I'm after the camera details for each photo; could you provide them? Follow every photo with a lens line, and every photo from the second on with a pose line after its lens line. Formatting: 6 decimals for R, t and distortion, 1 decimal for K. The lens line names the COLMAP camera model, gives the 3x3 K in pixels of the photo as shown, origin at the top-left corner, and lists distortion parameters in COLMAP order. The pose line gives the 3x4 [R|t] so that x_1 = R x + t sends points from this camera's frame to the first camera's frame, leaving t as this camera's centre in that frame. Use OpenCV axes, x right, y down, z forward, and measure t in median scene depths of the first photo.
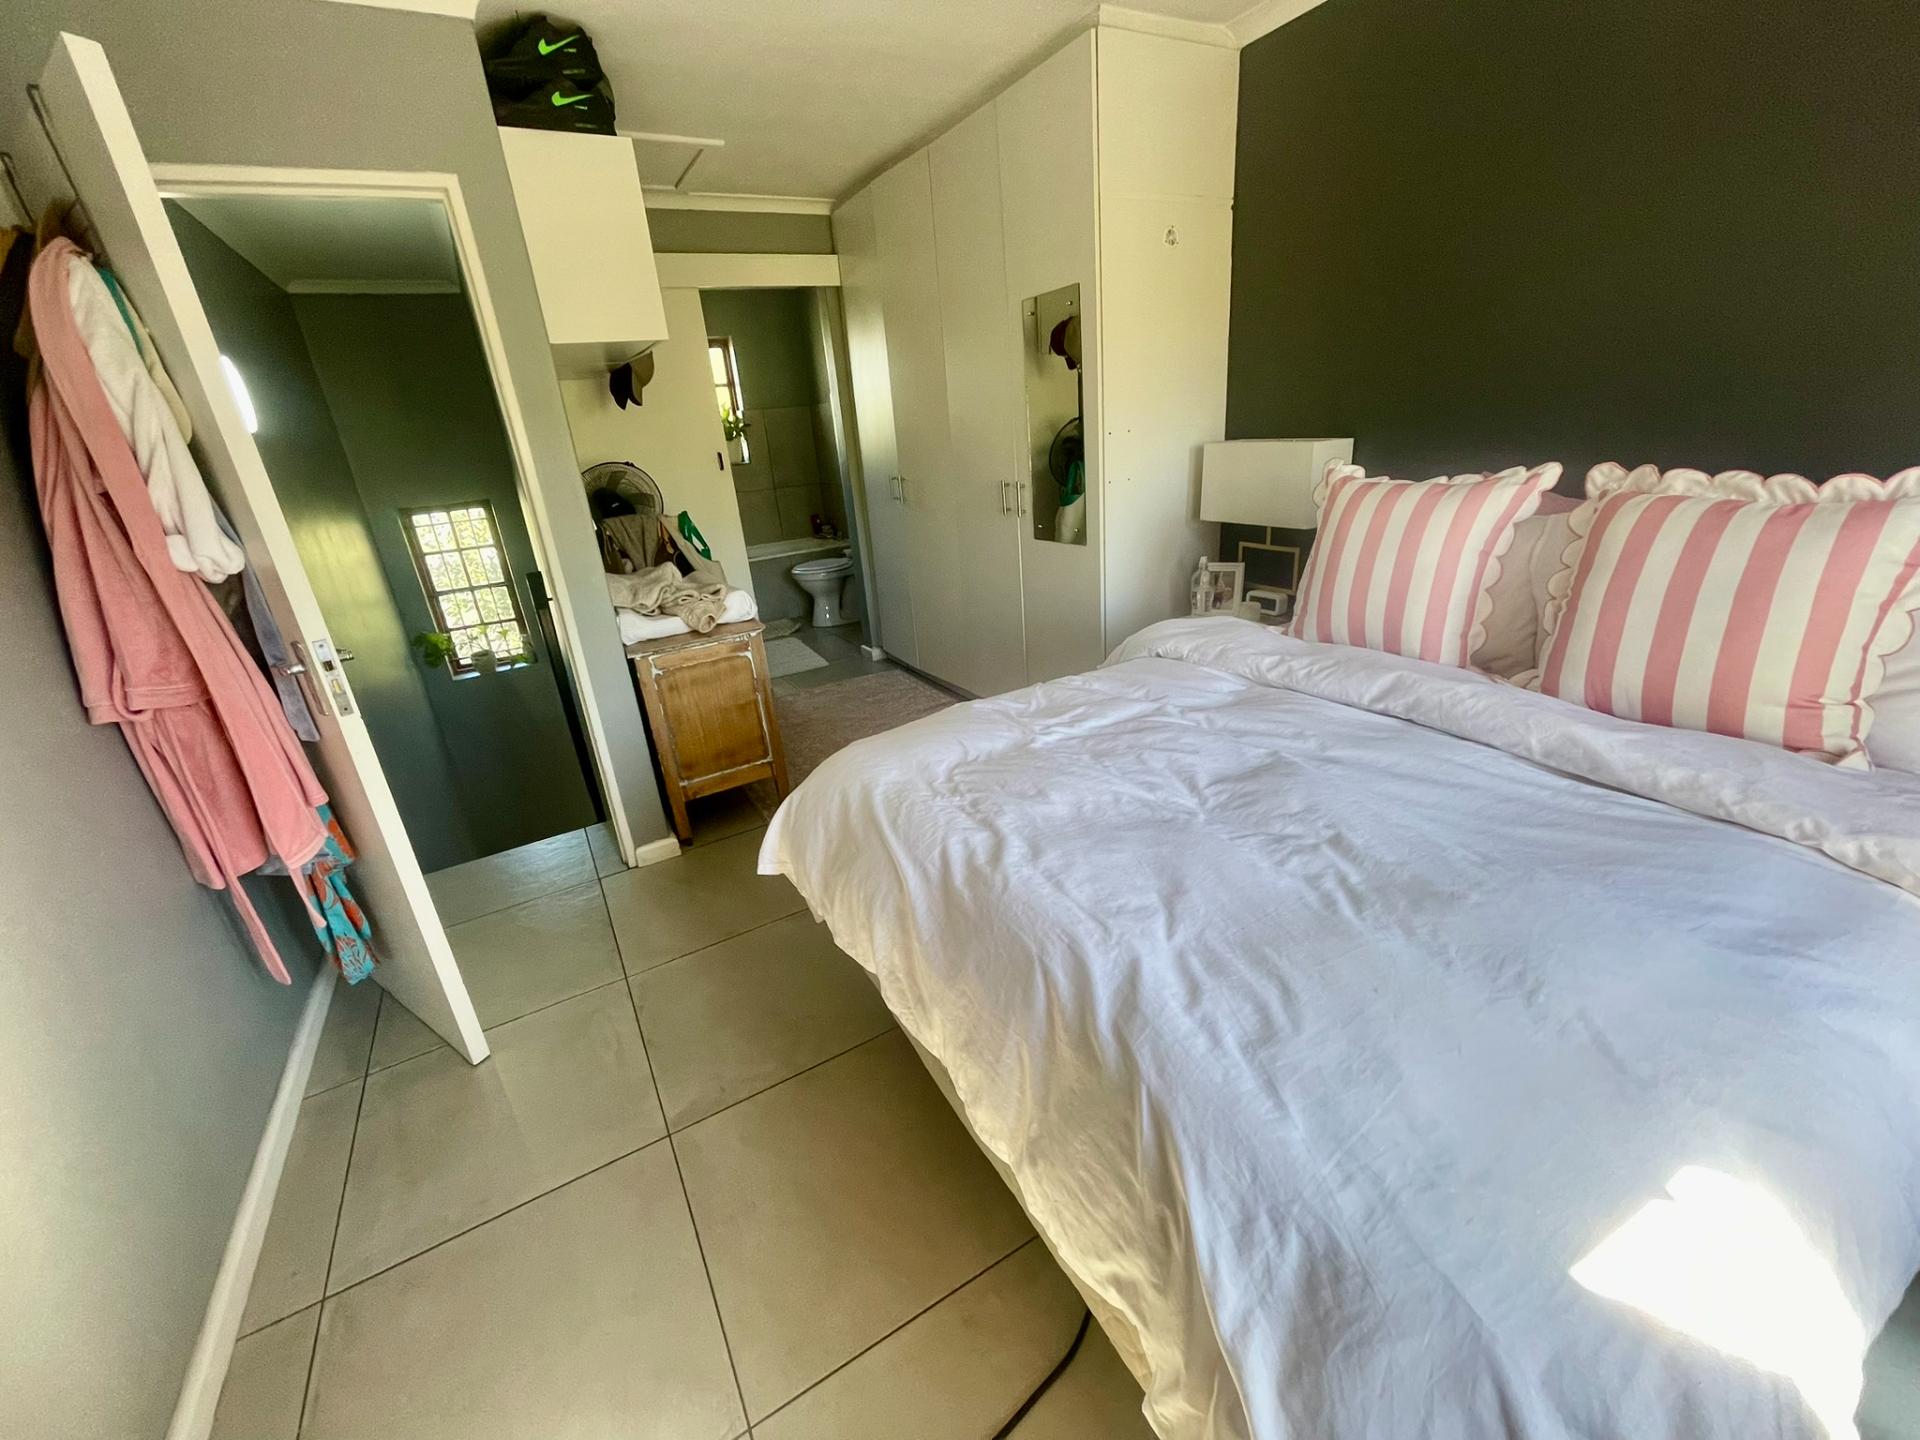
lens RADIAL K [[773.6, 0, 955.4], [0, 773.6, 720.3], [0, 0, 1]] dist [0.000408, -0.000047]
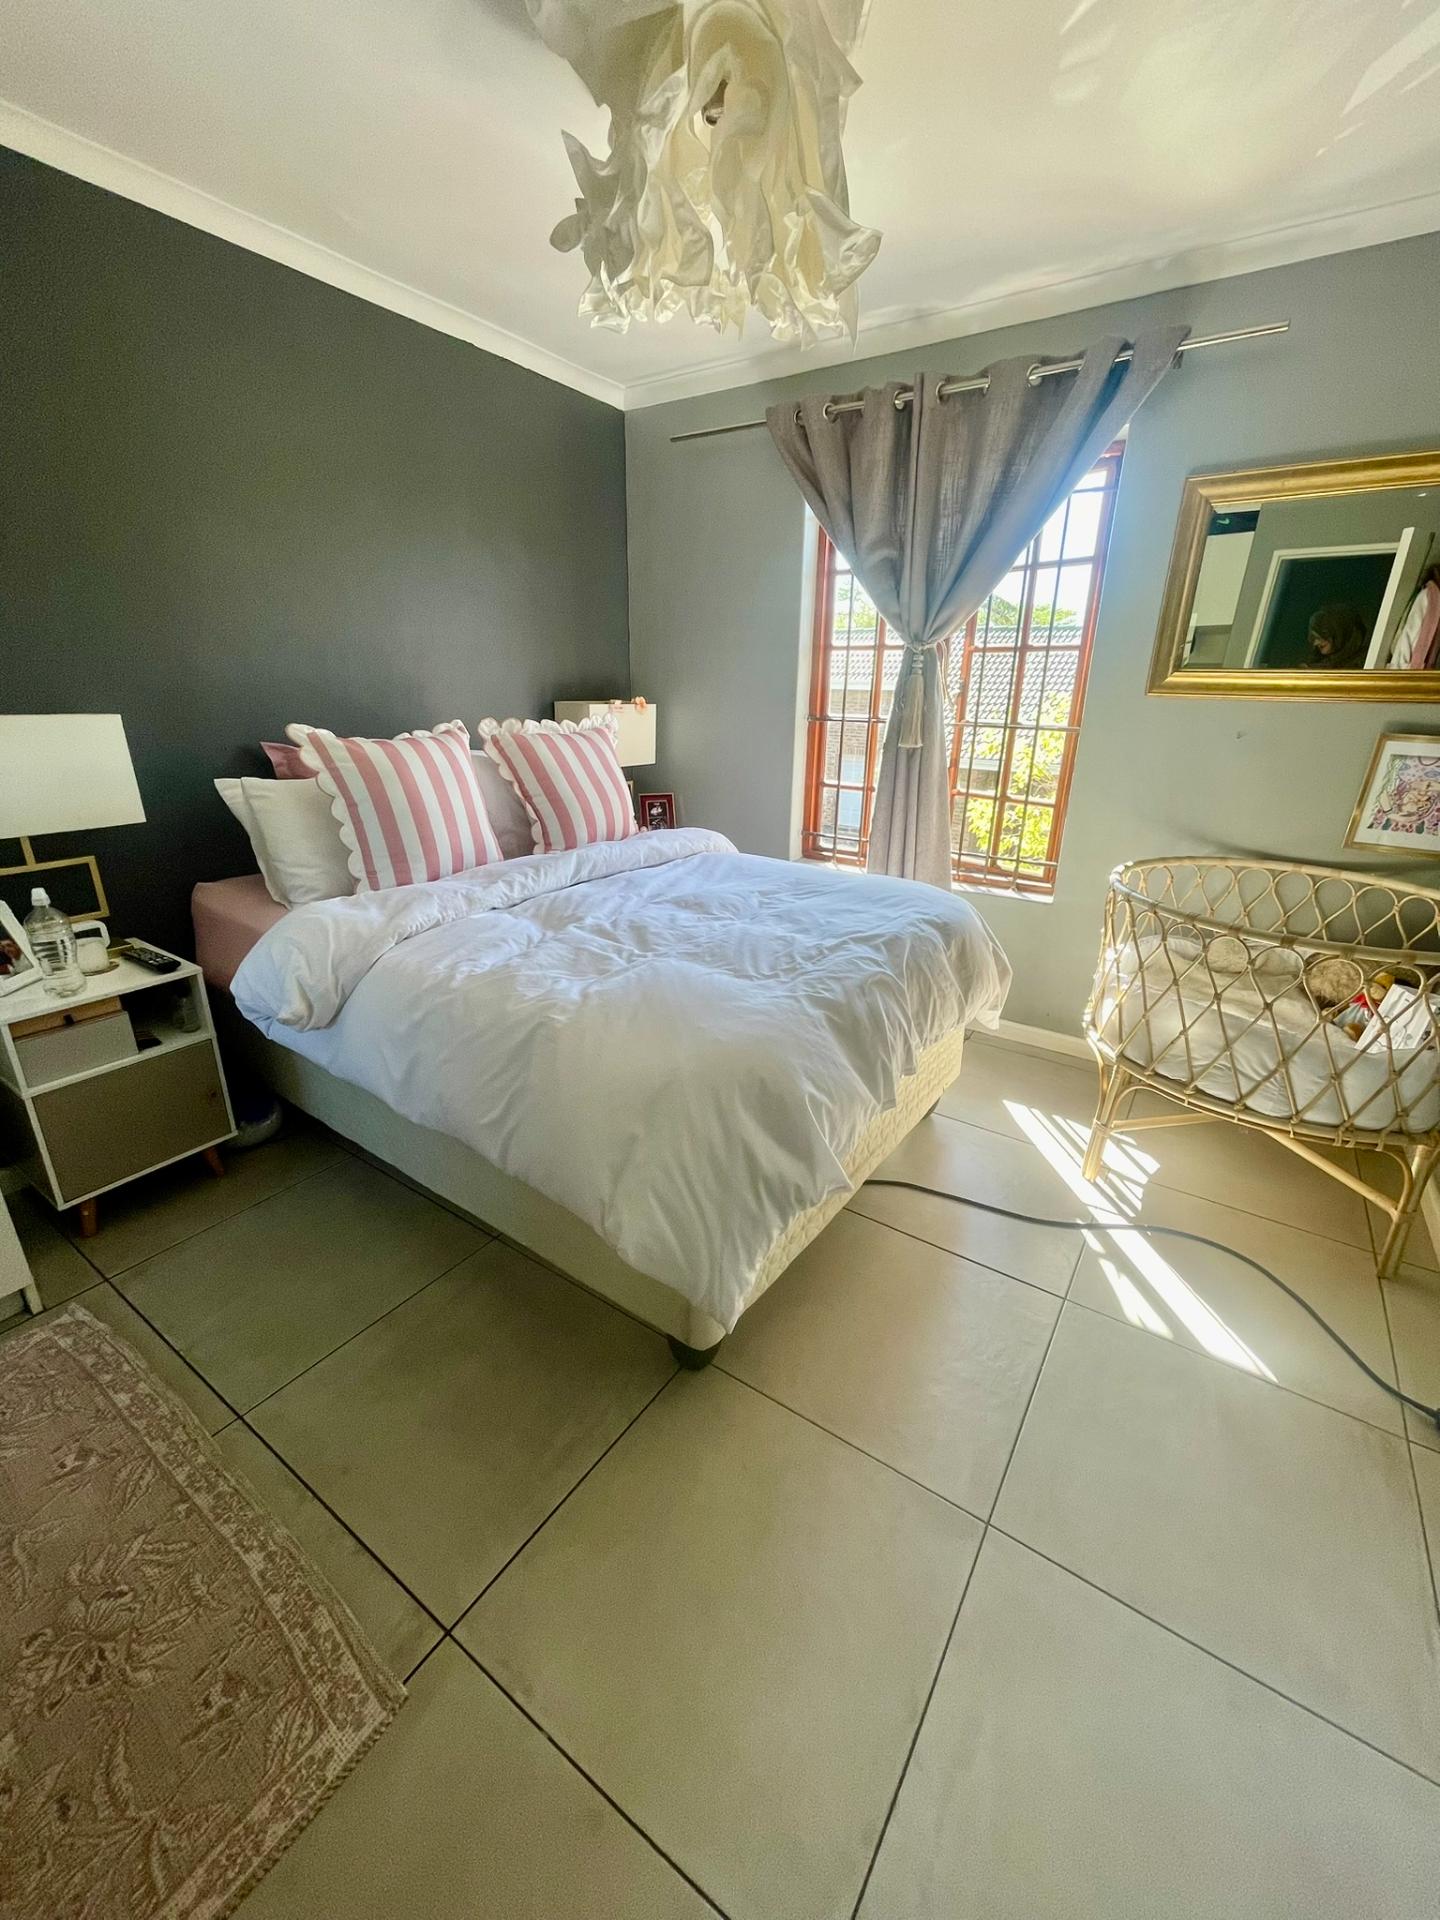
lens RADIAL K [[773.6, 0, 722.1], [0, 773.6, 957.5], [0, 0, 1]] dist [0.000408, -0.000047]
pose [[-0.439799, -0.234347, 0.866982, -0.826169], [0.348838, 0.844983, 0.405358, -0.372298], [-0.827580, 0.480713, -0.289874, 1.220612]]
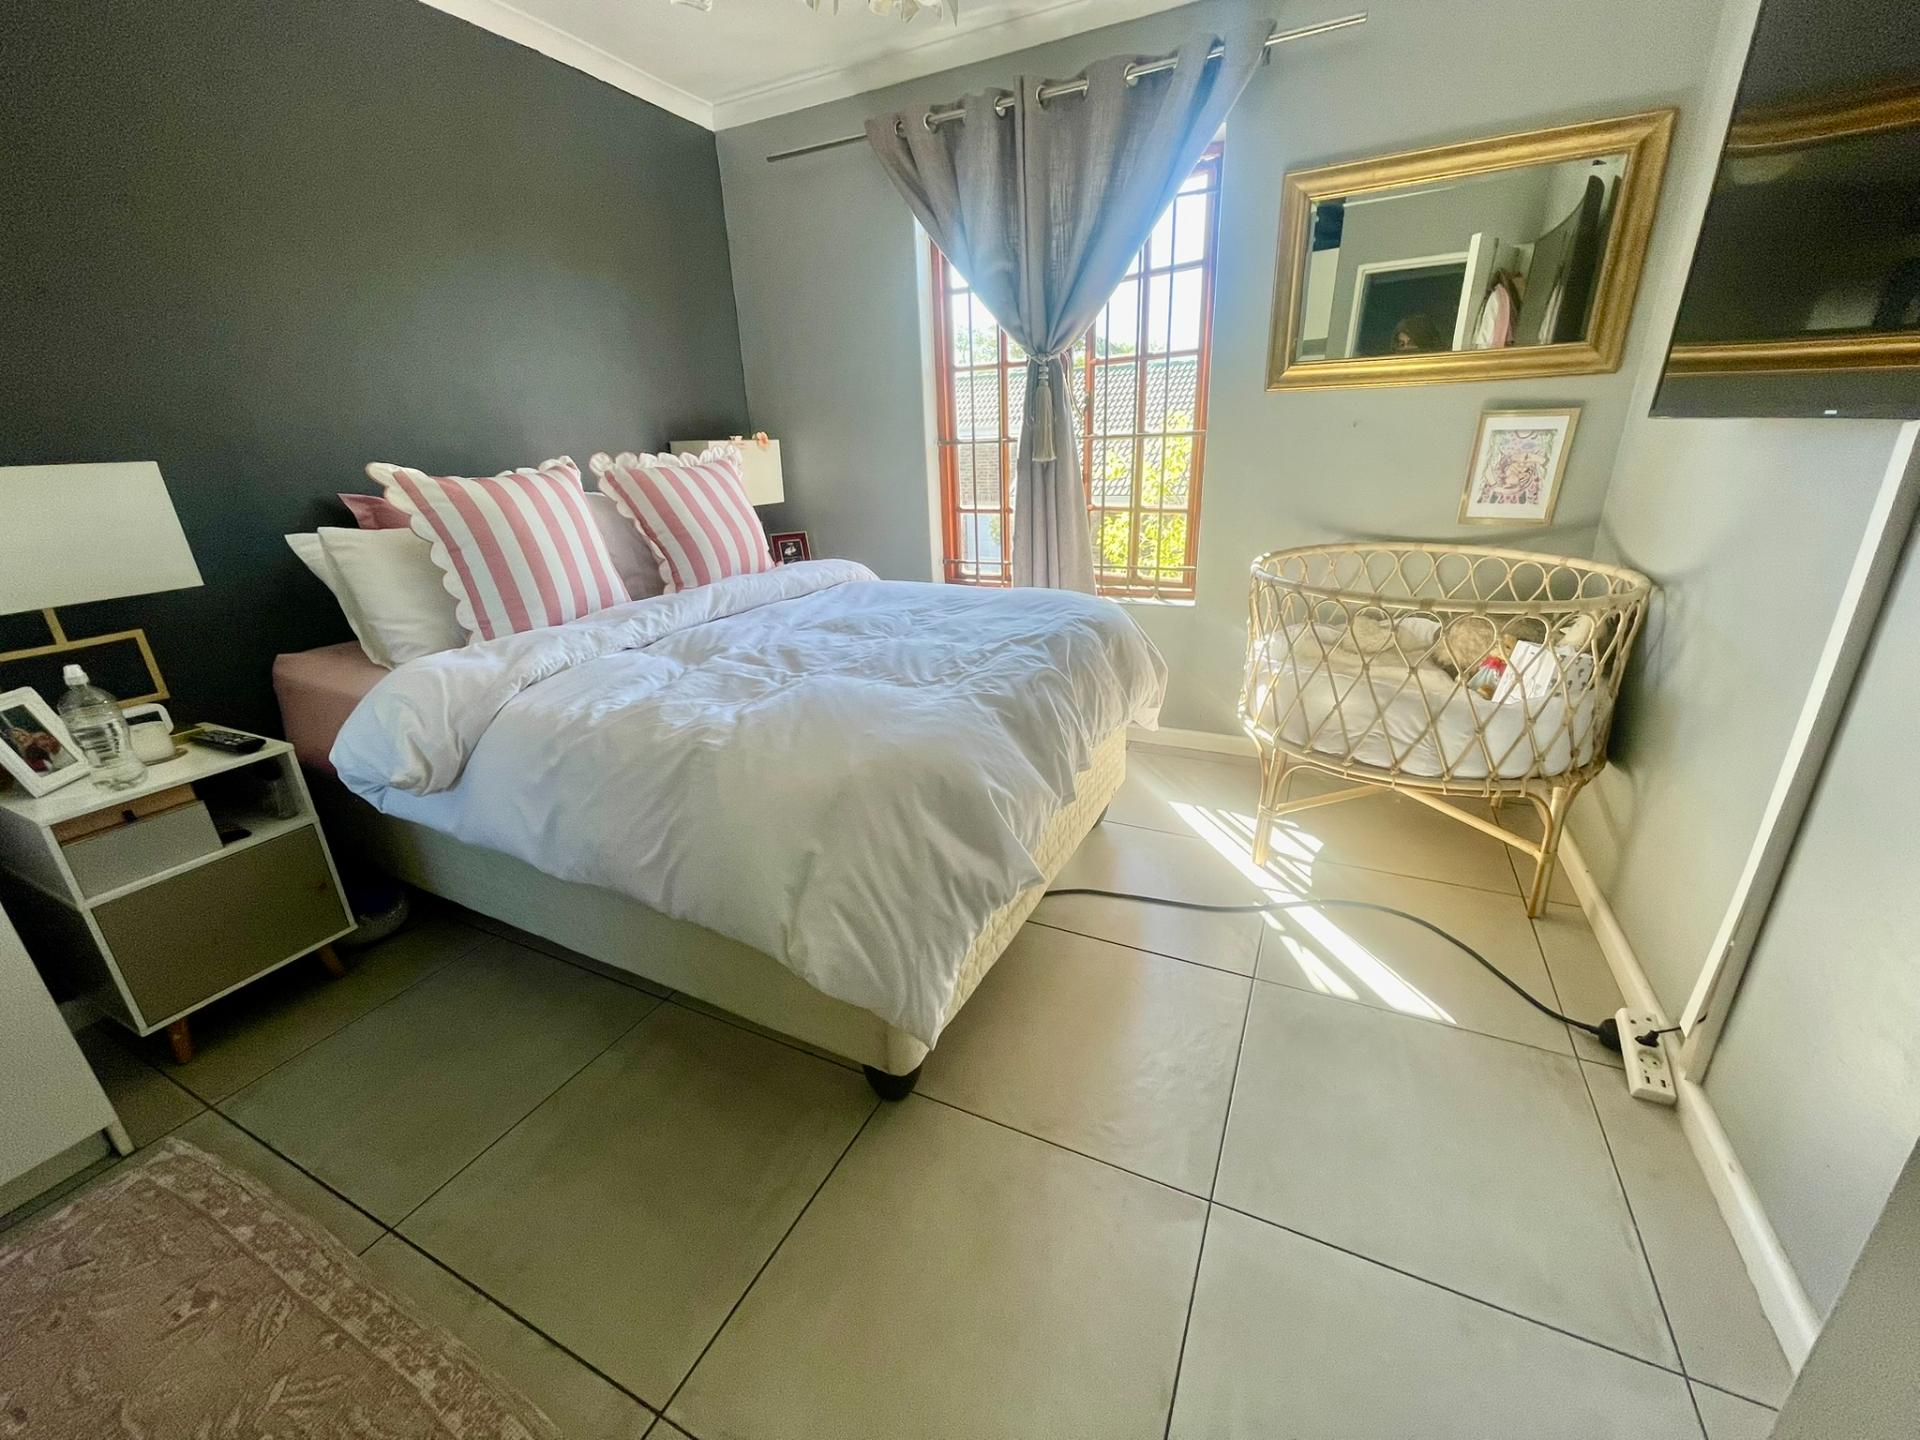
lens RADIAL K [[773.6, 0, 955.9], [0, 773.6, 719.8], [0, 0, 1]] dist [0.000408, -0.000047]
pose [[-0.556166, -0.189617, 0.809151, -0.792338], [0.382564, 0.805921, 0.451814, -0.310681], [-0.737783, 0.560836, -0.375686, 1.257416]]
